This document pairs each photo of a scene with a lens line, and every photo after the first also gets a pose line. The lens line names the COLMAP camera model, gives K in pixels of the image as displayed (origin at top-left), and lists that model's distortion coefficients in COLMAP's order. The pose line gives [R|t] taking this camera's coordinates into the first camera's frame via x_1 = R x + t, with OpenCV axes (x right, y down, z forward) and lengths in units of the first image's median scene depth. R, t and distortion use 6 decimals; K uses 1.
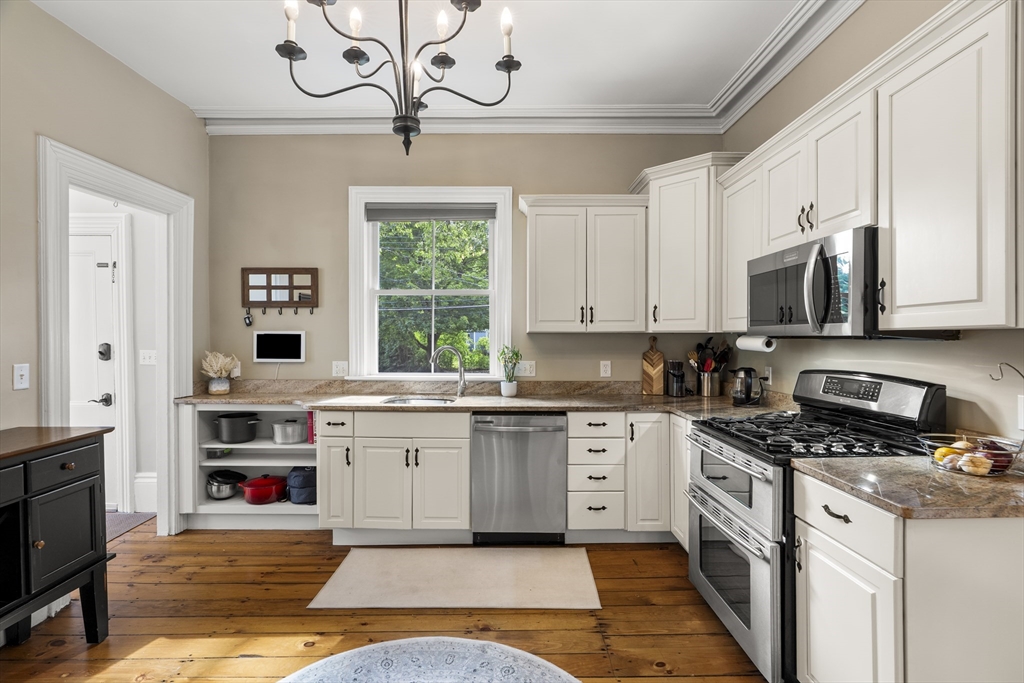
lens RADIAL K [[468.5, 0, 513.8], [0, 468.5, 336.5], [0, 0, 1]] dist [-0.003667, 0.000710]
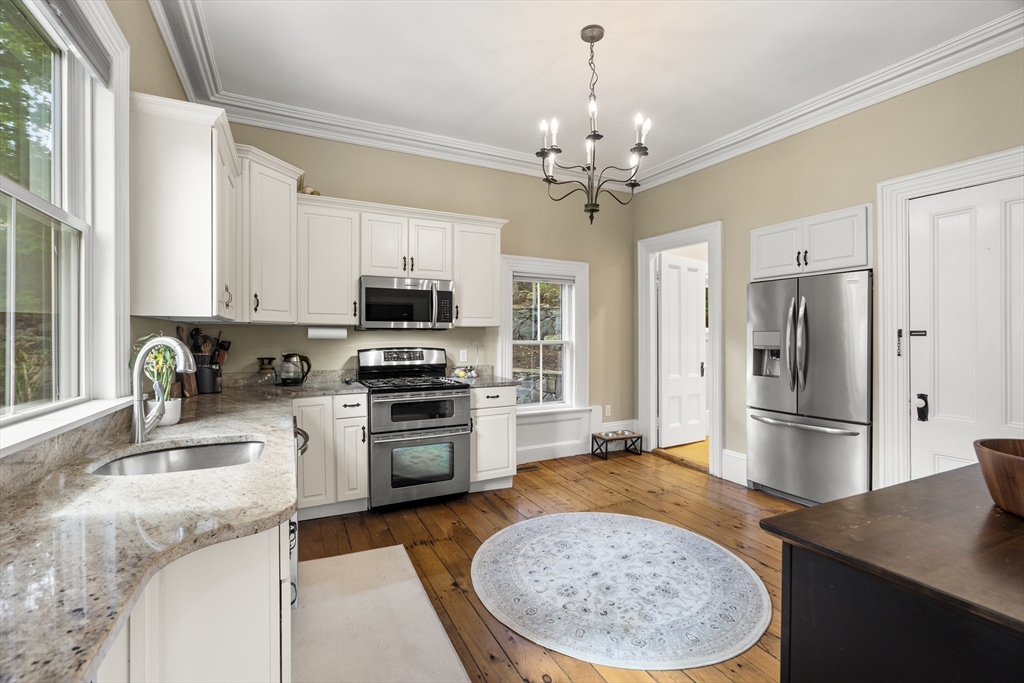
lens RADIAL K [[460.1, 0, 515.2], [0, 460.1, 333.5], [0, 0, 1]] dist [-0.003374, -0.000049]
pose [[-0.446413, 0.001327, 0.894826, -1.211653], [-0.001553, 0.999996, -0.002258, 0.022579], [-0.894826, -0.002398, -0.446409, 1.482798]]
